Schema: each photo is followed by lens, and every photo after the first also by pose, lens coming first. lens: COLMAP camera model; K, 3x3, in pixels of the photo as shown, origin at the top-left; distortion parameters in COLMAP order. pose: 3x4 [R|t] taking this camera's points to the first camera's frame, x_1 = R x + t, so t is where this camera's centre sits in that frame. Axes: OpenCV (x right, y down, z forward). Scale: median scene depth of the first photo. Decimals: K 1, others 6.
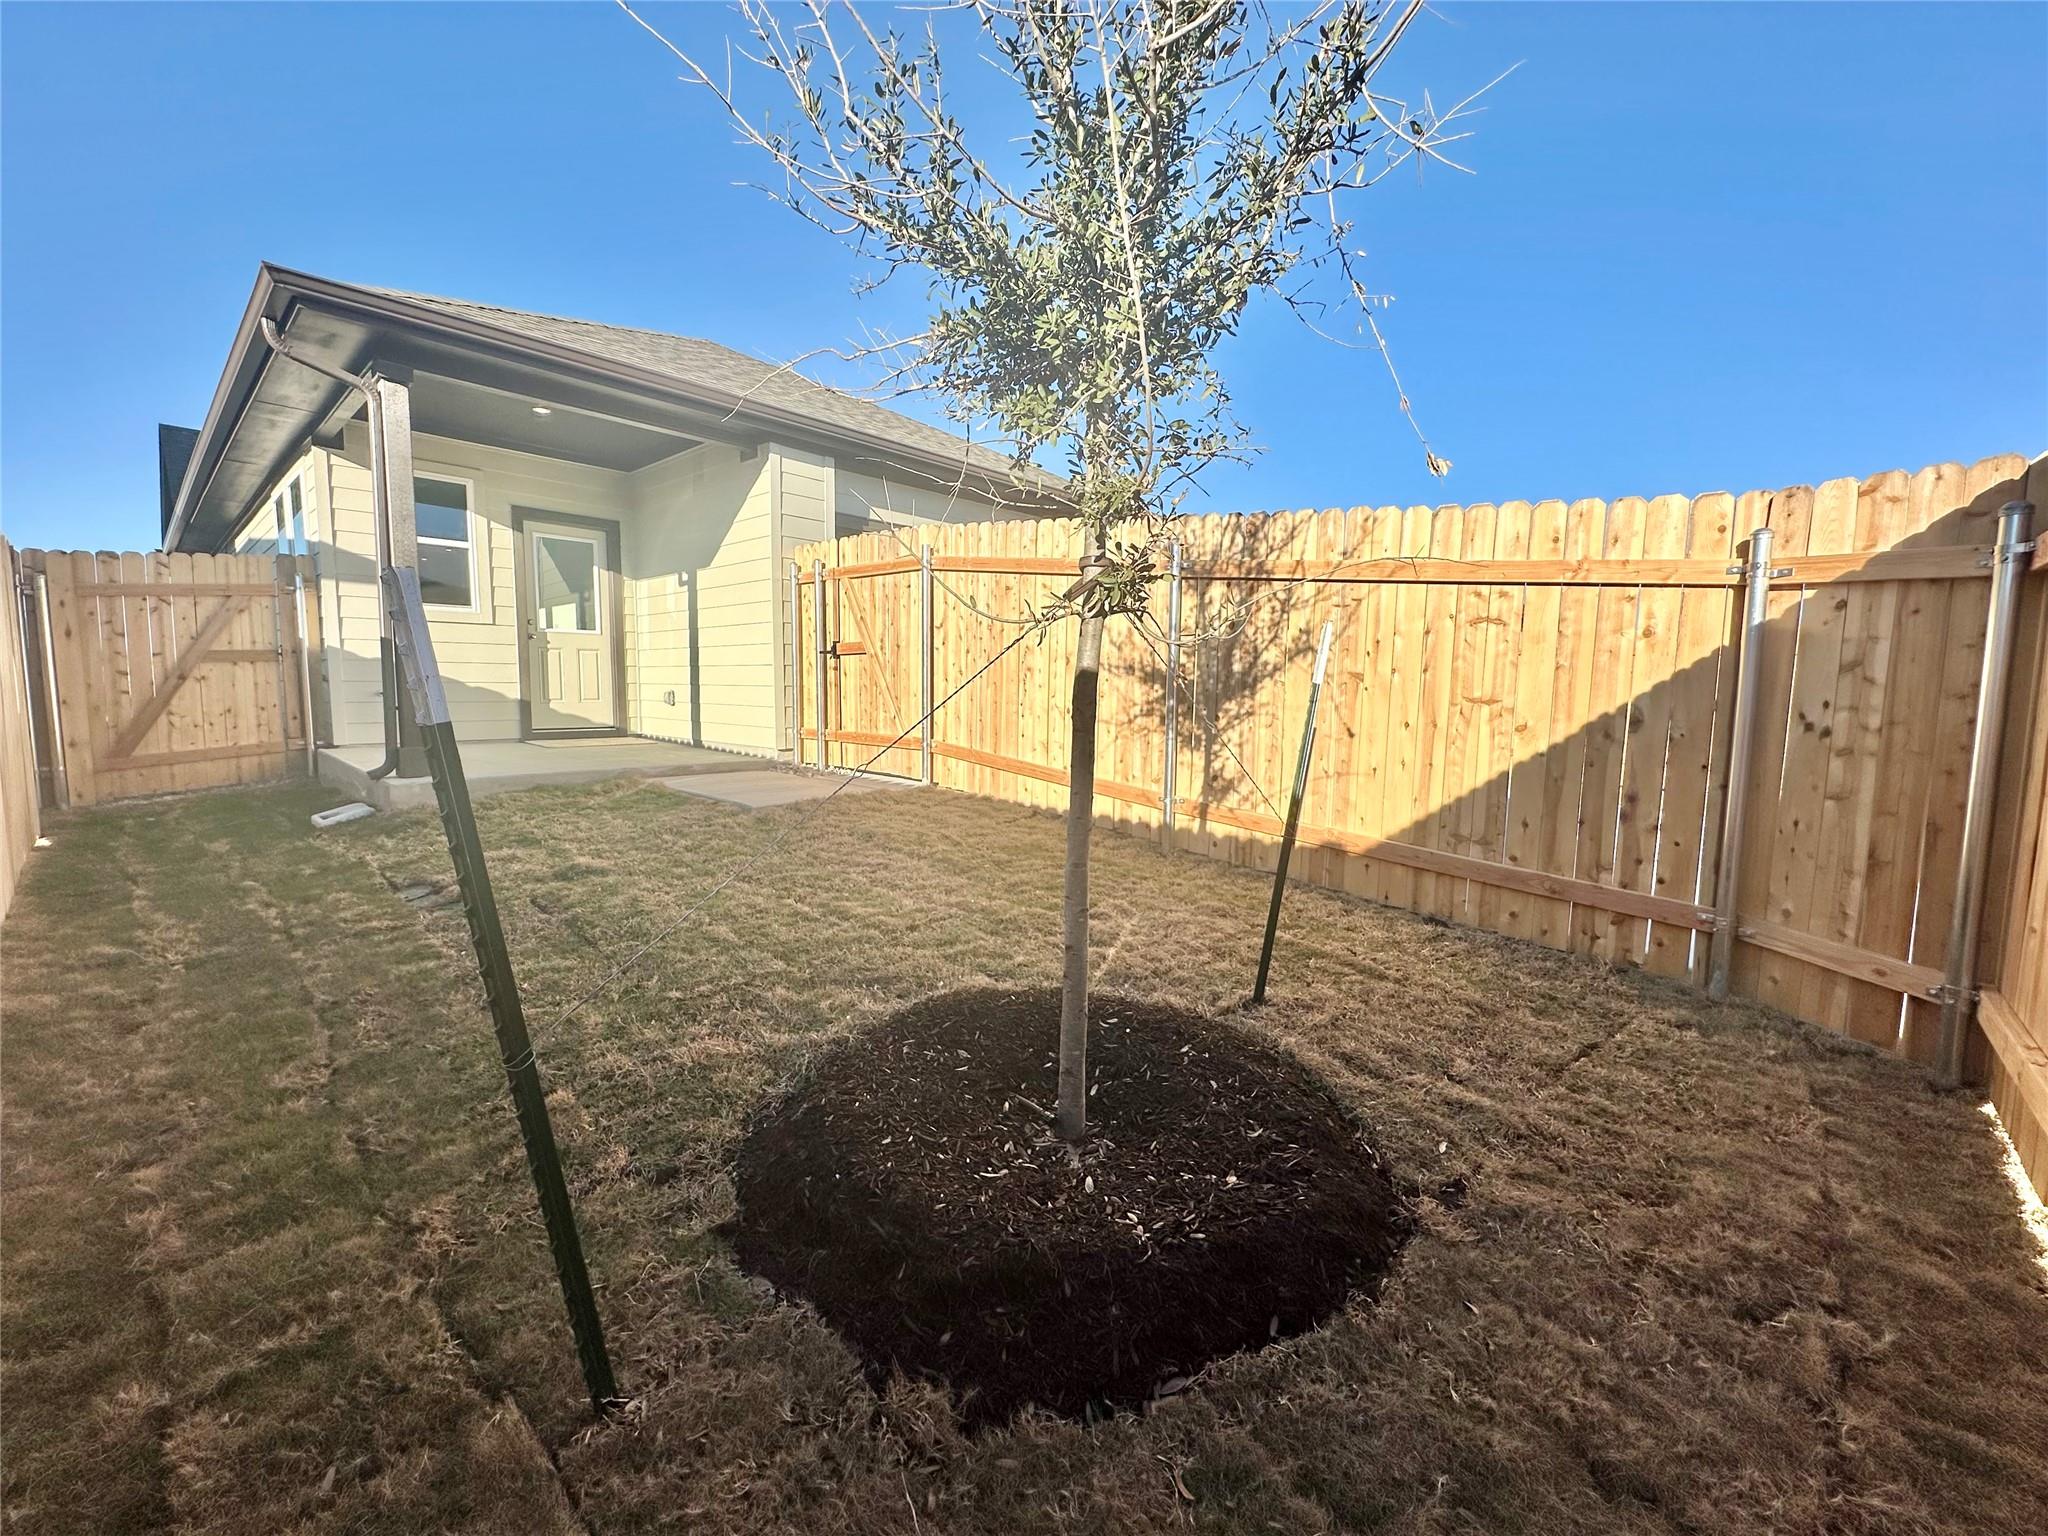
lens RADIAL K [[821.1, 0, 1024.0], [0, 821.1, 768.0], [0, 0, 1]] dist [-0.005615, 0.000662]
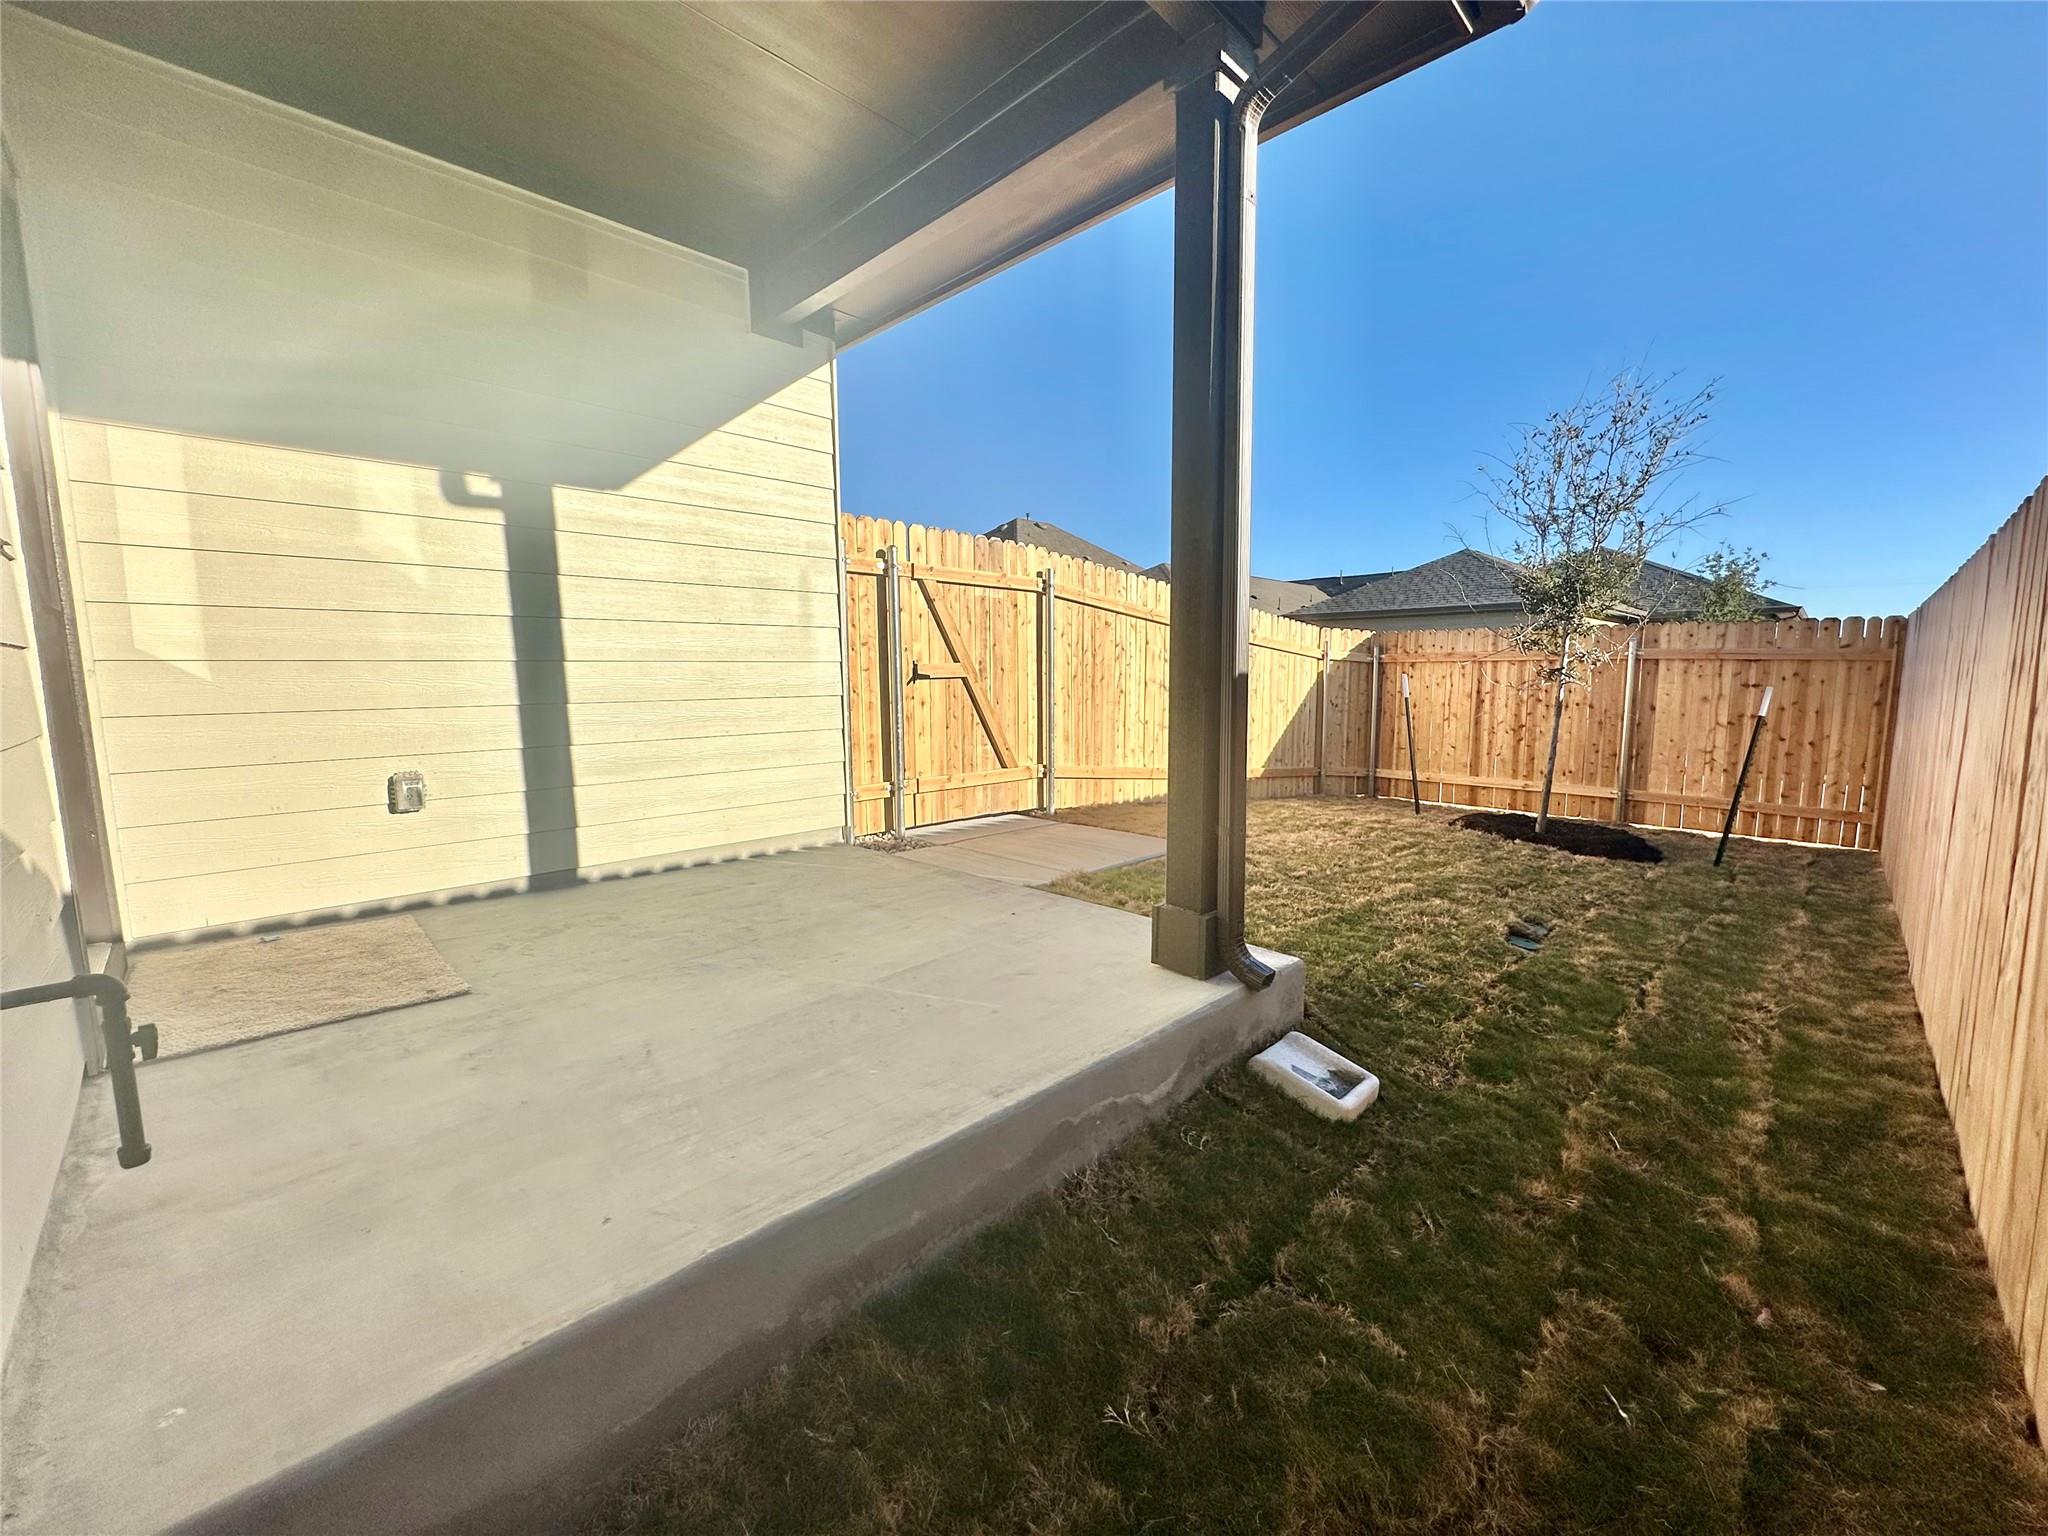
lens RADIAL K [[821.1, 0, 1024.0], [0, 821.1, 768.0], [0, 0, 1]] dist [-0.005615, 0.000662]
pose [[0.049524, -0.156143, 0.986492, -1.151264], [0.077312, 0.985340, 0.152079, -0.194108], [-0.995776, 0.068736, 0.060870, 1.018425]]
